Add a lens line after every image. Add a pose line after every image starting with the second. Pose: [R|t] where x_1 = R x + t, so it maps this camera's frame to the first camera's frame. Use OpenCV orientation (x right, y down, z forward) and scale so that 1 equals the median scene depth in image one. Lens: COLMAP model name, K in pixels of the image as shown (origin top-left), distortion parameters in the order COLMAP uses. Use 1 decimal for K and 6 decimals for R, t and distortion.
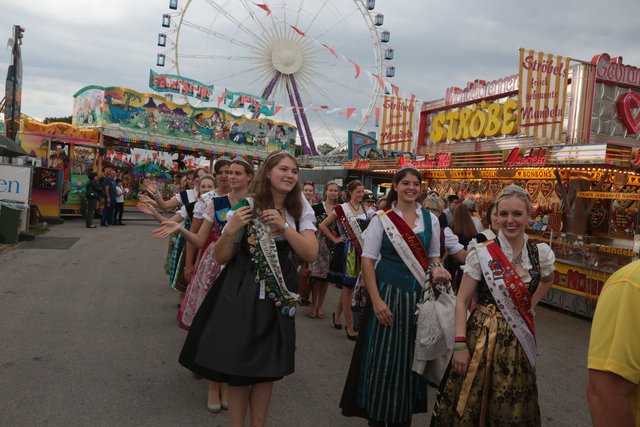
lens RADIAL K [[441.4, 0, 298.4], [0, 441.4, 197.7], [0, 0, 1]] dist [-0.162868, 0.116601]
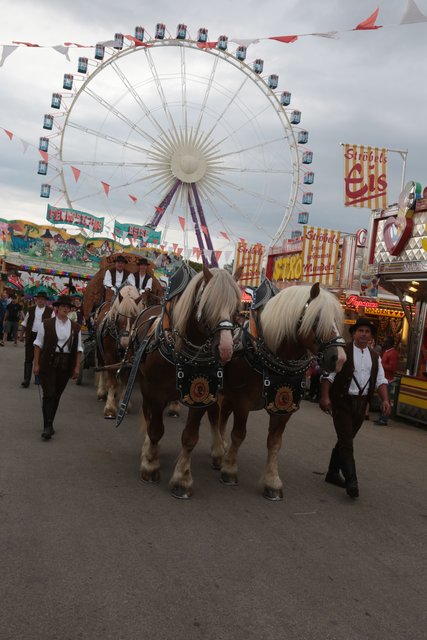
lens RADIAL K [[618.9, 0, 214.8], [0, 618.9, 331.9], [0, 0, 1]] dist [-0.005207, 0.014644]
pose [[0.999750, 0.022352, 0.000641, 0.098128], [-0.022356, 0.999717, 0.008116, 0.011927], [-0.000459, -0.008128, 0.999967, -0.616798]]
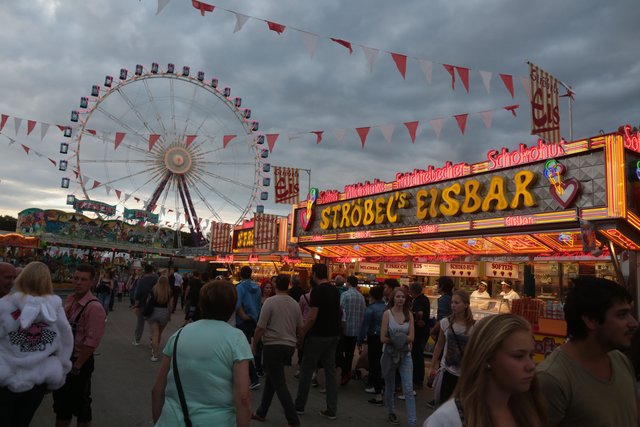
lens RADIAL K [[490.3, 0, 293.7], [0, 490.3, 212.3], [0, 0, 1]] dist [-0.004821, -0.000780]
pose [[0.982363, -0.001052, 0.186981, 0.105379], [0.026926, 0.990358, -0.135891, 0.017017], [-0.185035, 0.138529, 0.972919, -0.866421]]
